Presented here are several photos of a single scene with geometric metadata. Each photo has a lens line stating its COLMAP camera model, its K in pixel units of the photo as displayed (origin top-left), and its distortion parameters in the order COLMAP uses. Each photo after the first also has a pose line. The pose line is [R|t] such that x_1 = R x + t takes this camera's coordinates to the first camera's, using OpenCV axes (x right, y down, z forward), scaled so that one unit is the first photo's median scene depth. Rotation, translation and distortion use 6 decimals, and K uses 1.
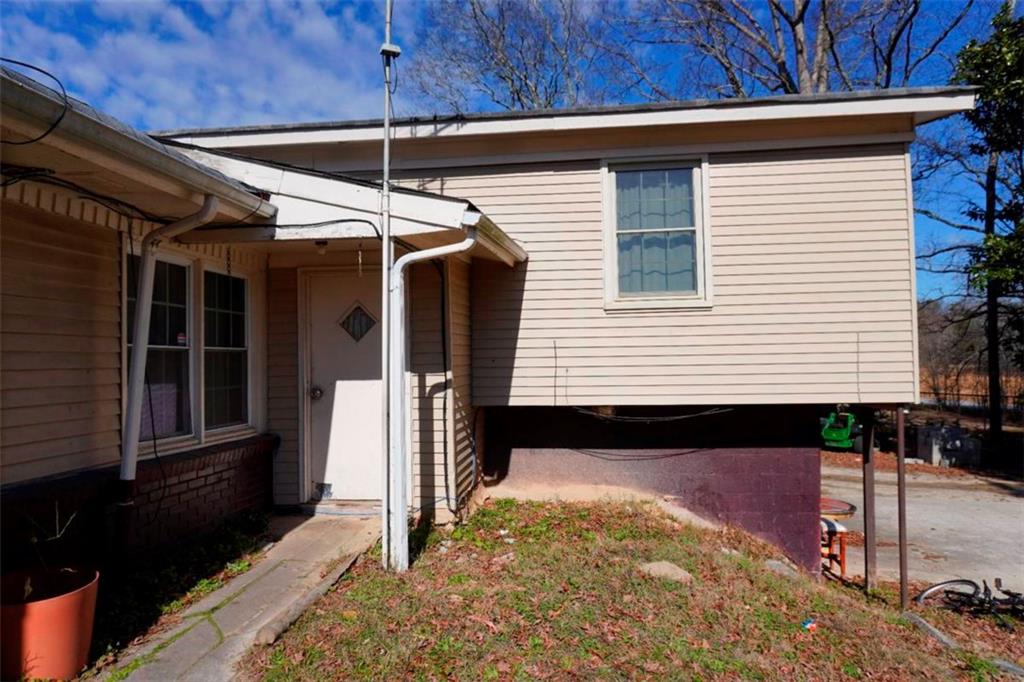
lens RADIAL K [[679.5, 0, 512.9], [0, 679.5, 344.1], [0, 0, 1]] dist [-0.059211, 0.041783]
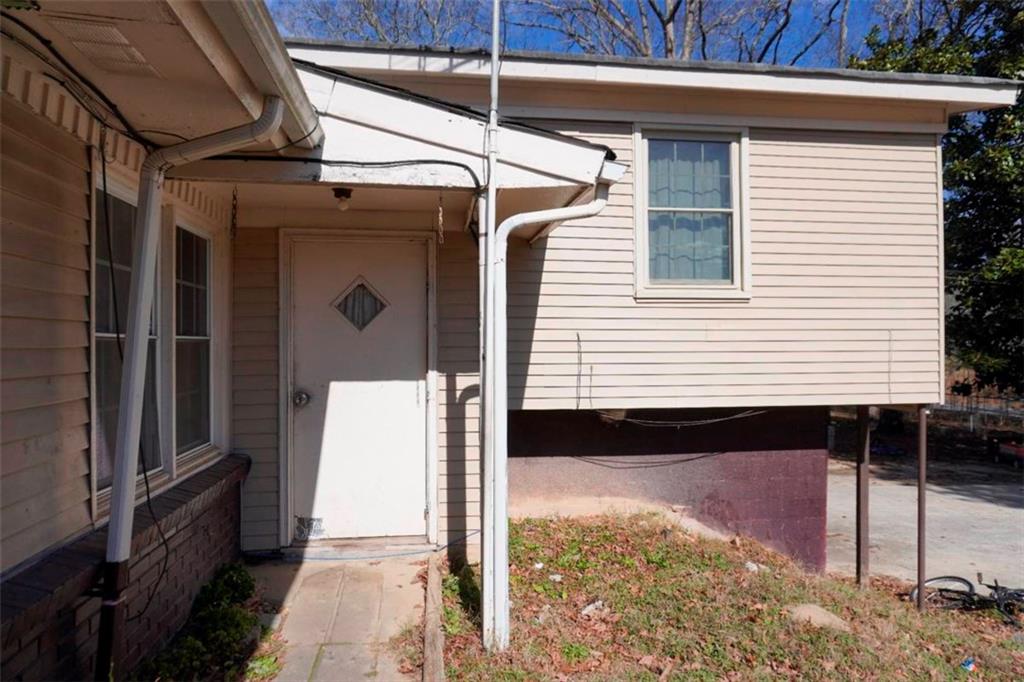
lens RADIAL K [[679.5, 0, 512.9], [0, 679.5, 344.1], [0, 0, 1]] dist [-0.059211, 0.041783]
pose [[0.967746, 0.013694, 0.251557, -0.235762], [-0.019282, 0.999619, 0.019763, -0.006093], [-0.251190, -0.023976, 0.967641, 0.205574]]
